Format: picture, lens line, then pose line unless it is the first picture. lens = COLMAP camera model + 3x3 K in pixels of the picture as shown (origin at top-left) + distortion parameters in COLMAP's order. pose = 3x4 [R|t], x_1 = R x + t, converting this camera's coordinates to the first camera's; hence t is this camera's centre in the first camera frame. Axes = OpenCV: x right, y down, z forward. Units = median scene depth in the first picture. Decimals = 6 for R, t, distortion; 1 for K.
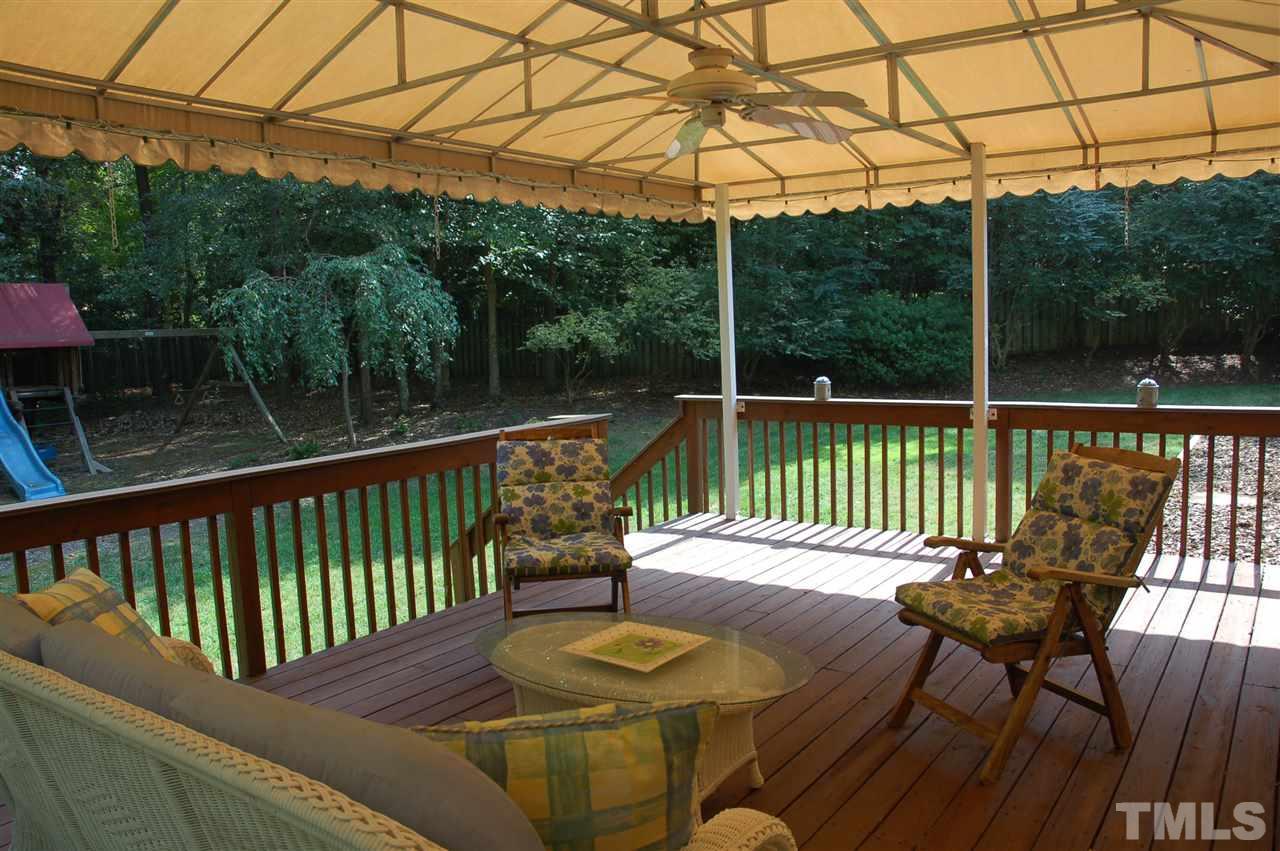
lens RADIAL K [[1015.0, 0, 643.3], [0, 1015.0, 426.6], [0, 0, 1]] dist [-0.137011, 0.109232]
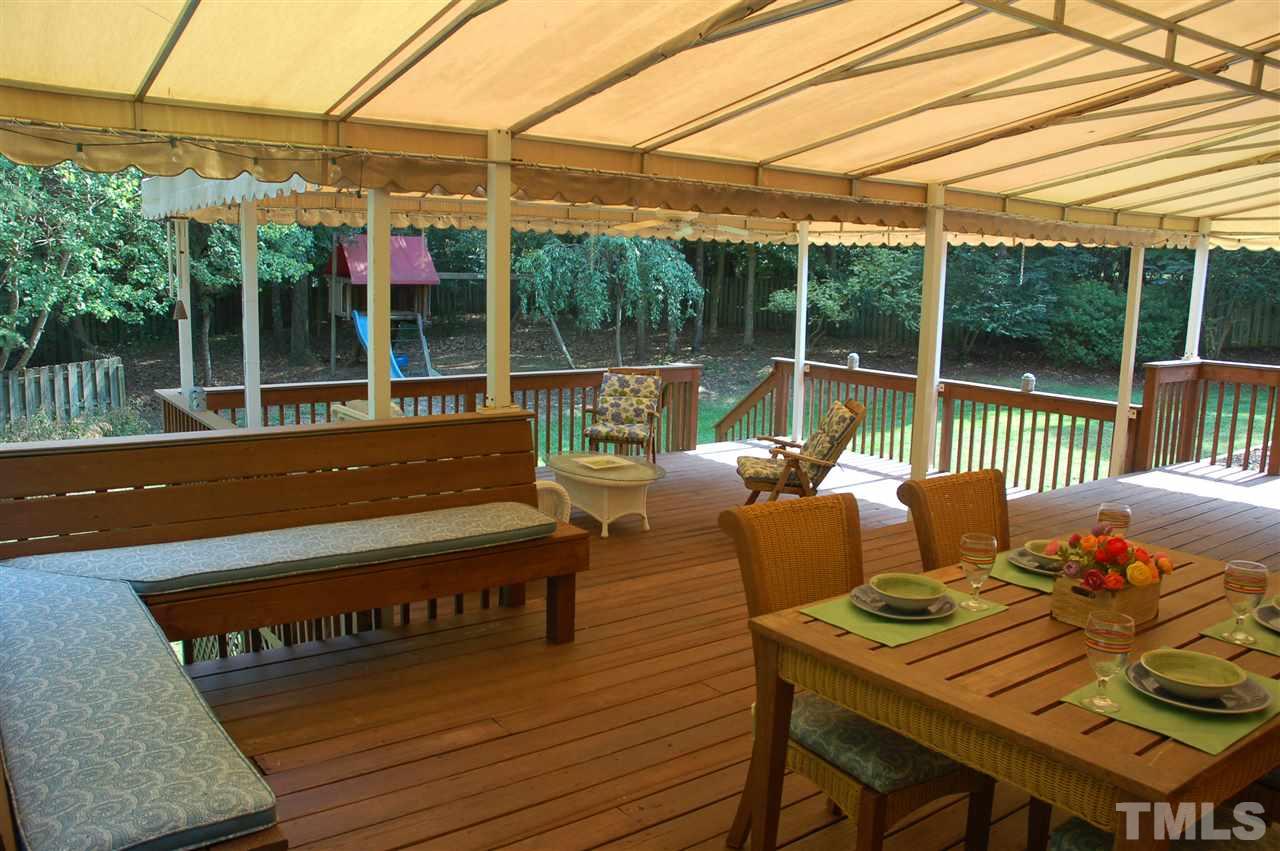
lens RADIAL K [[1015.0, 0, 639.5], [0, 1015.0, 419.3], [0, 0, 1]] dist [-0.137011, 0.109232]
pose [[0.943841, 0.104200, -0.313539, 0.157665], [-0.089773, 0.994144, 0.060149, -0.005823], [0.317971, -0.028624, 0.947668, -0.237349]]
